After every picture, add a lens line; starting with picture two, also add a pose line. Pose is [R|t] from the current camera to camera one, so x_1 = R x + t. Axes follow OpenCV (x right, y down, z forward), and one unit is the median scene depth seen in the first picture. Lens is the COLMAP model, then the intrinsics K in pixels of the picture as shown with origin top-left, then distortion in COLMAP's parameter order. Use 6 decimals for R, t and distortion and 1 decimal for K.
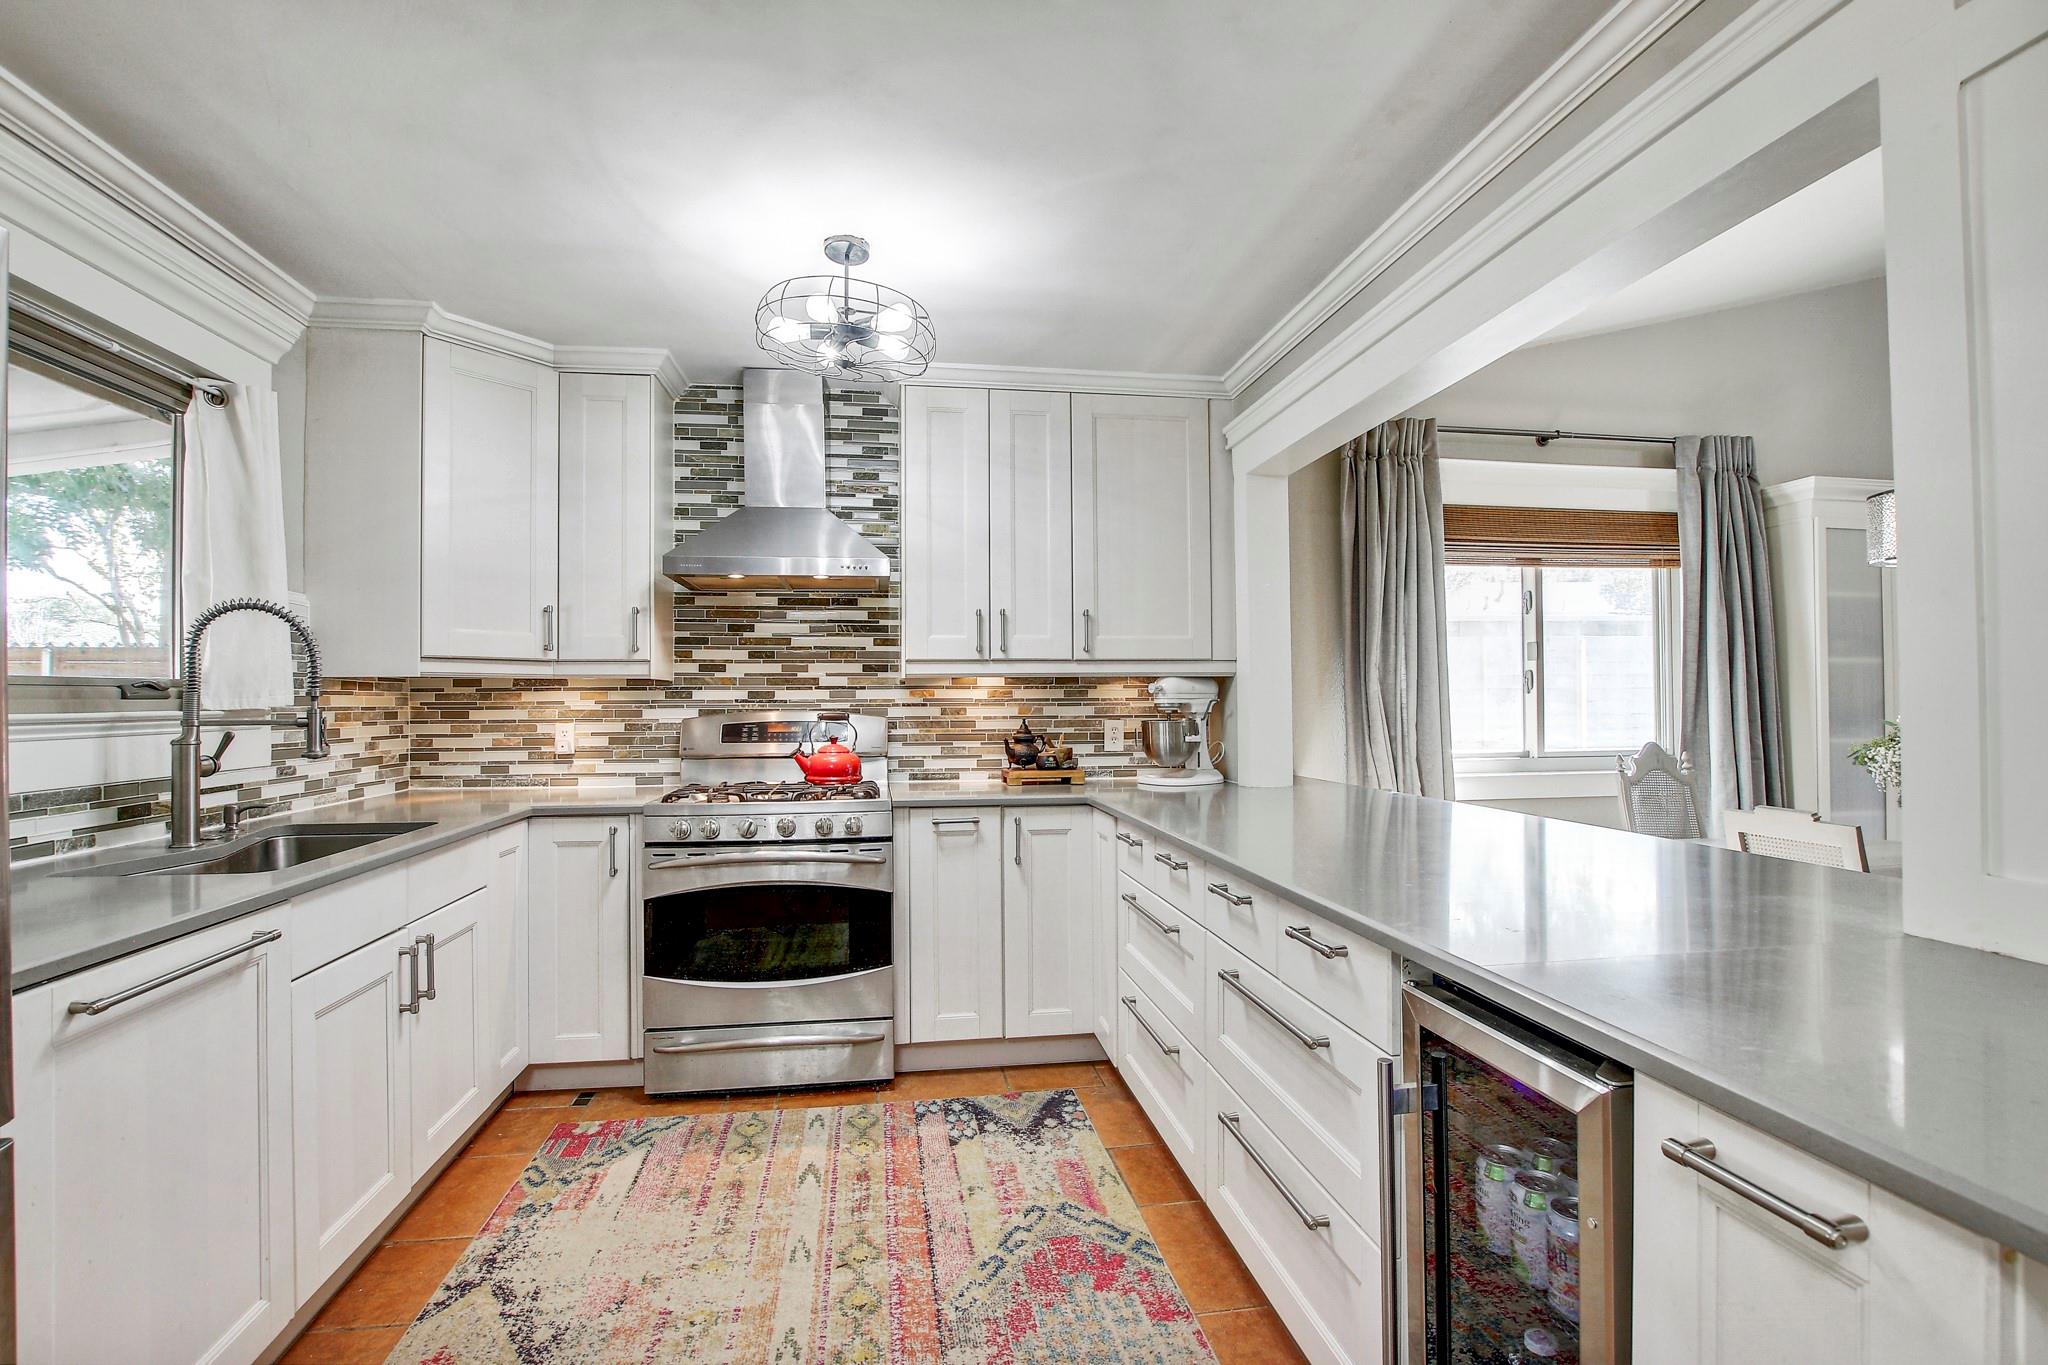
lens RADIAL K [[943.7, 0, 1020.1], [0, 943.7, 686.8], [0, 0, 1]] dist [-0.030084, 0.001019]
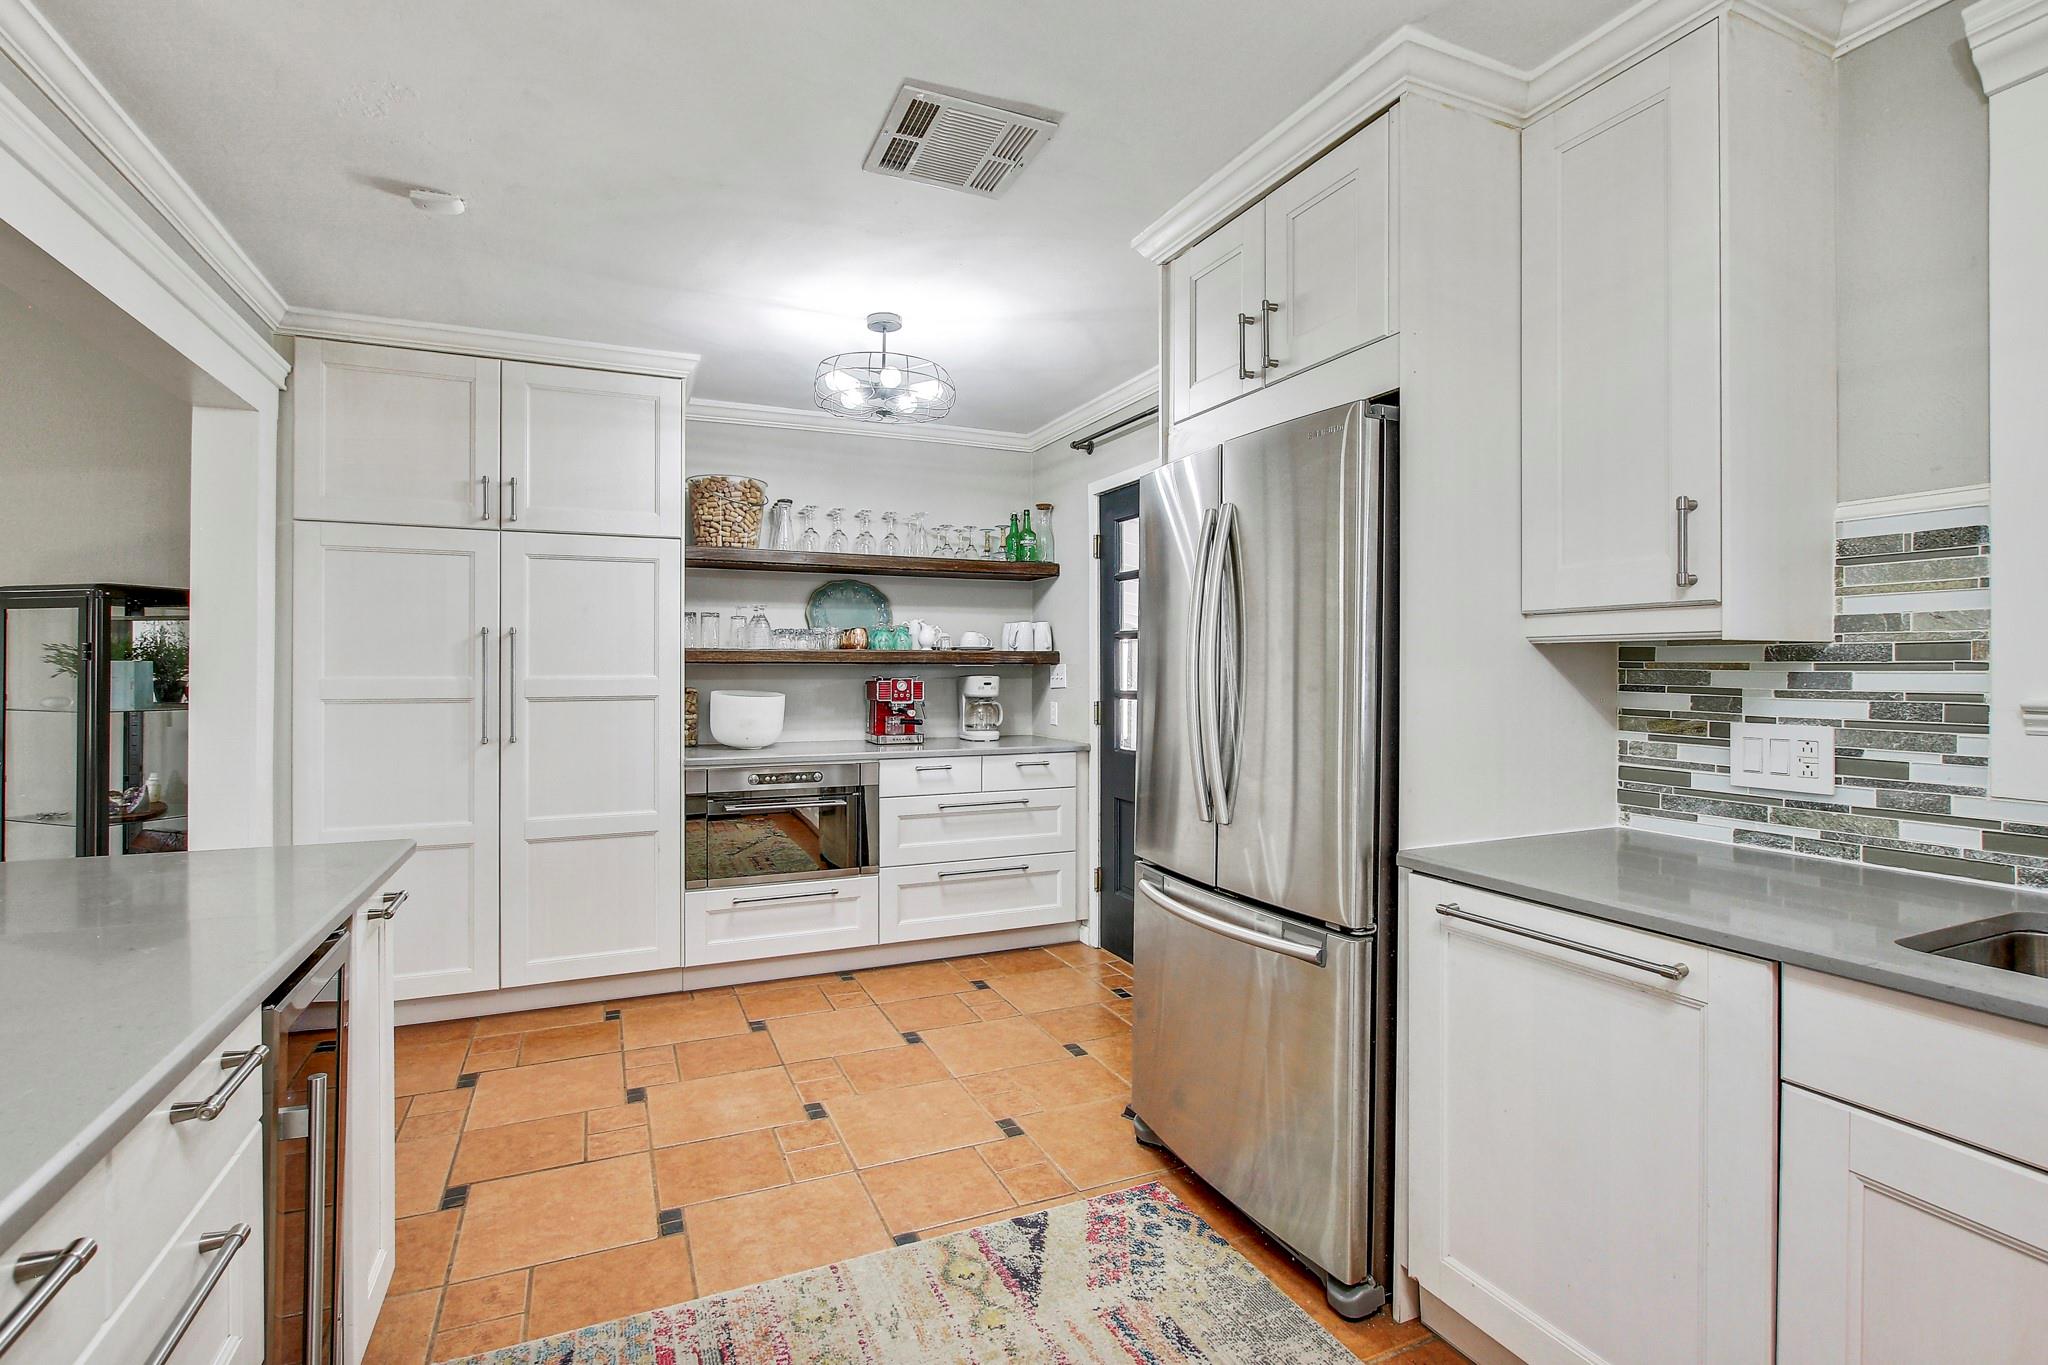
lens RADIAL K [[950.8, 0, 1030.3], [0, 950.8, 667.1], [0, 0, 1]] dist [-0.000516, 0.000095]
pose [[-0.962528, 0.003925, -0.271153, -0.017044], [0.007987, 0.999872, -0.013882, 0.002877], [0.271063, -0.015527, -0.962436, 0.766477]]
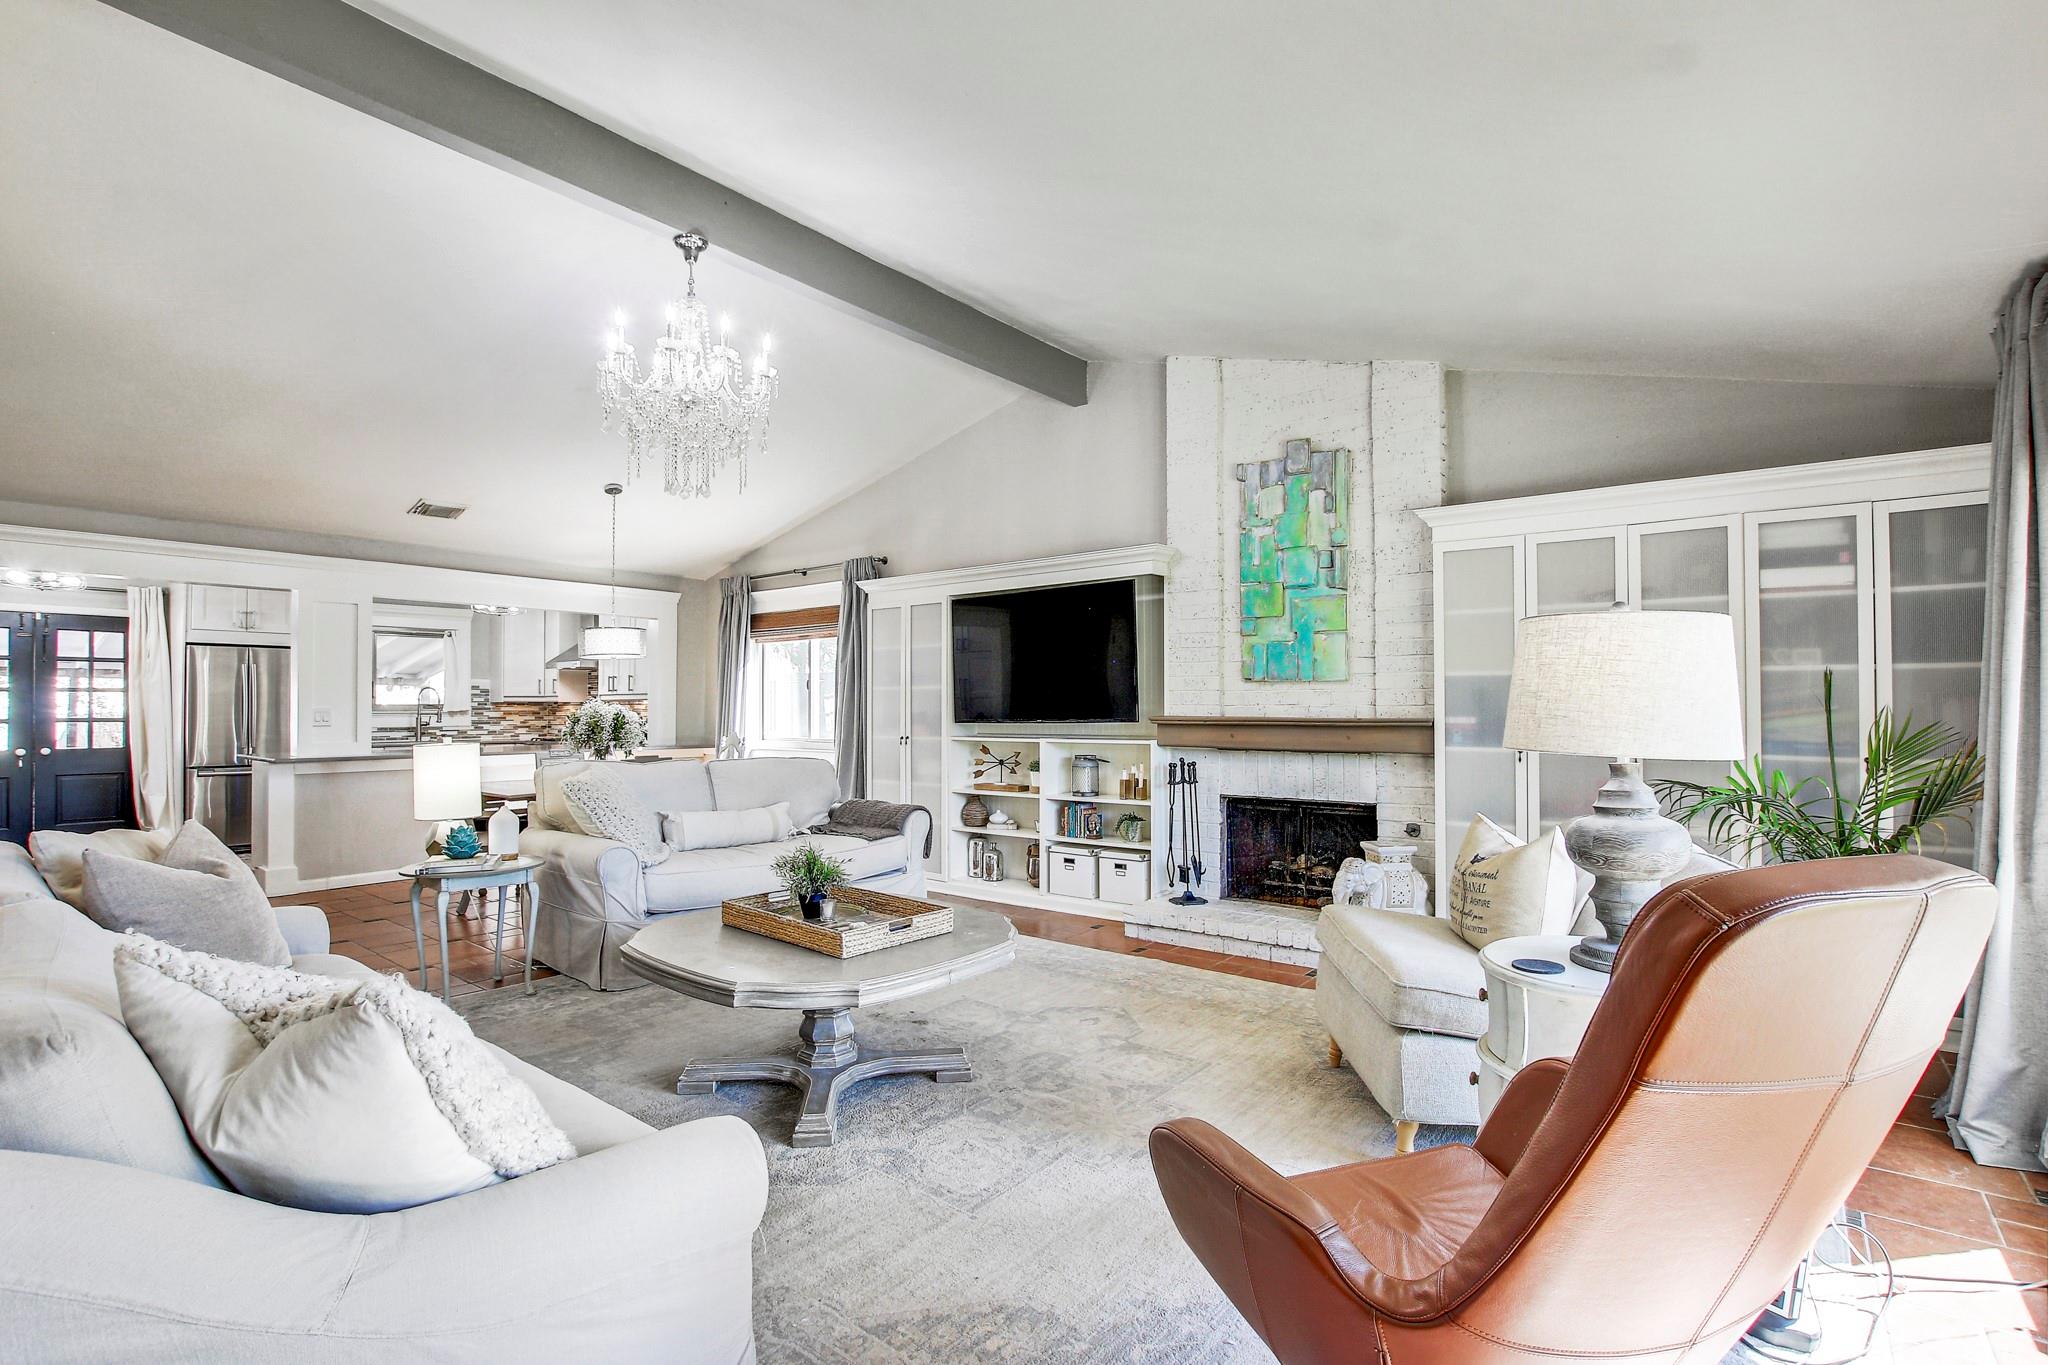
lens RADIAL K [[943.7, 0, 1020.1], [0, 943.7, 686.8], [0, 0, 1]] dist [-0.030084, 0.001019]
pose [[0.676867, -0.011857, -0.736010, 2.734986], [0.008768, 0.999929, -0.008045, -0.019303], [0.736053, -0.001008, 0.676923, 0.040227]]
